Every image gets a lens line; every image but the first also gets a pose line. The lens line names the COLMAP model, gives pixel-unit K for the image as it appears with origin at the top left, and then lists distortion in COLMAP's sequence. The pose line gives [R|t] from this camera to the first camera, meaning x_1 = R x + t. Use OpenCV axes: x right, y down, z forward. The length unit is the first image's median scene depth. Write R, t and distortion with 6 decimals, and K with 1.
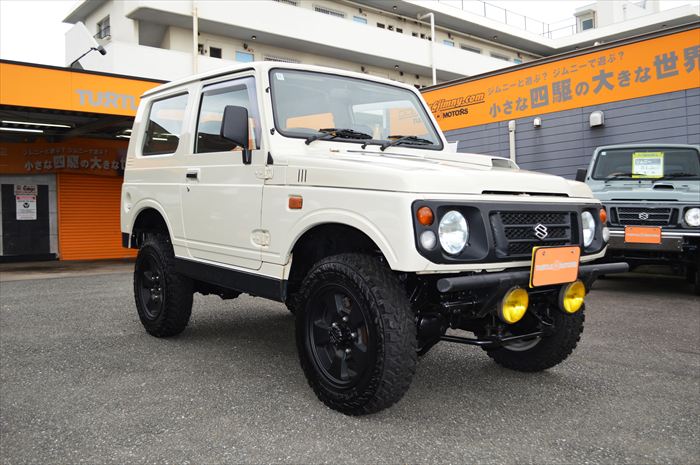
lens RADIAL K [[669.8, 0, 352.8], [0, 669.8, 219.7], [0, 0, 1]] dist [-0.057636, -0.004229]
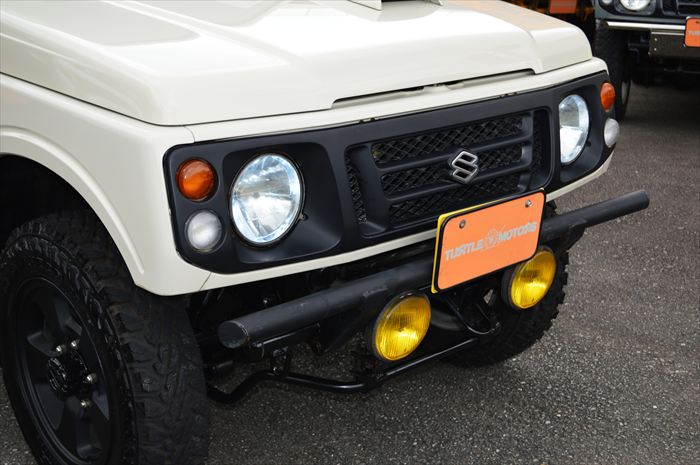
lens RADIAL K [[1074.9, 0, 350.0], [0, 1074.9, 232.5], [0, 0, 1]] dist [-0.029099, -0.055462]
pose [[0.997603, -0.029747, 0.062474, 0.151492], [0.011324, 0.960887, 0.276709, -0.159023], [-0.068262, -0.275338, 0.958921, 0.241887]]
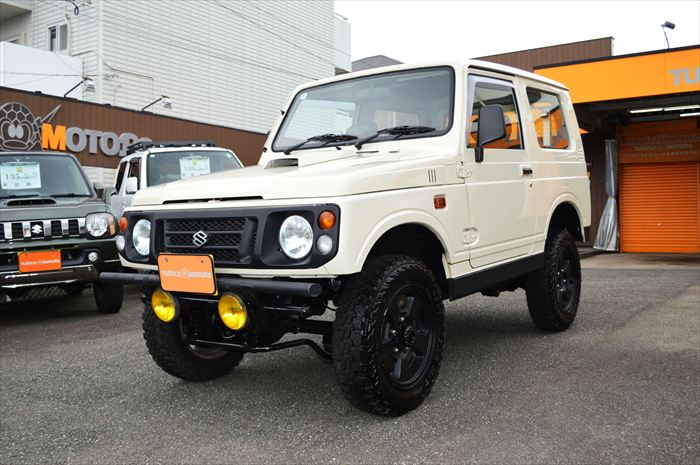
lens RADIAL K [[669.8, 0, 352.8], [0, 669.8, 219.7], [0, 0, 1]] dist [-0.057636, -0.004229]
pose [[0.259833, -0.001044, -0.965653, 1.330020], [0.021268, 0.999763, 0.004642, -0.010291], [0.965419, -0.021743, 0.259794, 0.987705]]
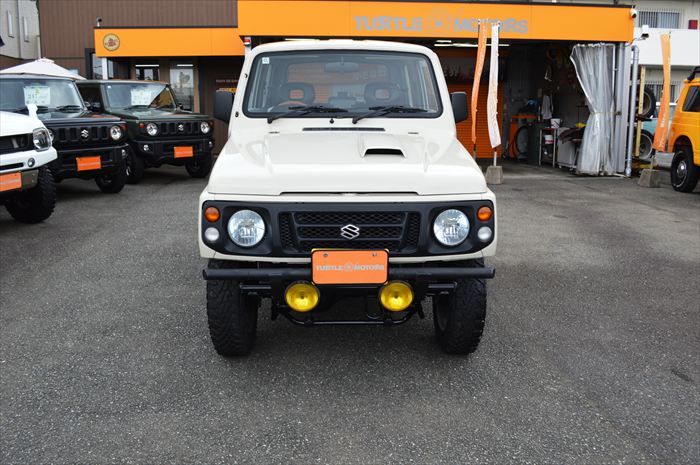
lens RADIAL K [[639.2, 0, 318.6], [0, 639.2, 230.7], [0, 0, 1]] dist [-0.059379, -0.004071]
pose [[0.786274, 0.124900, -0.605122, 0.870149], [-0.003795, 0.980314, 0.197411, -0.185523], [0.617866, -0.152923, 0.771269, 0.204900]]
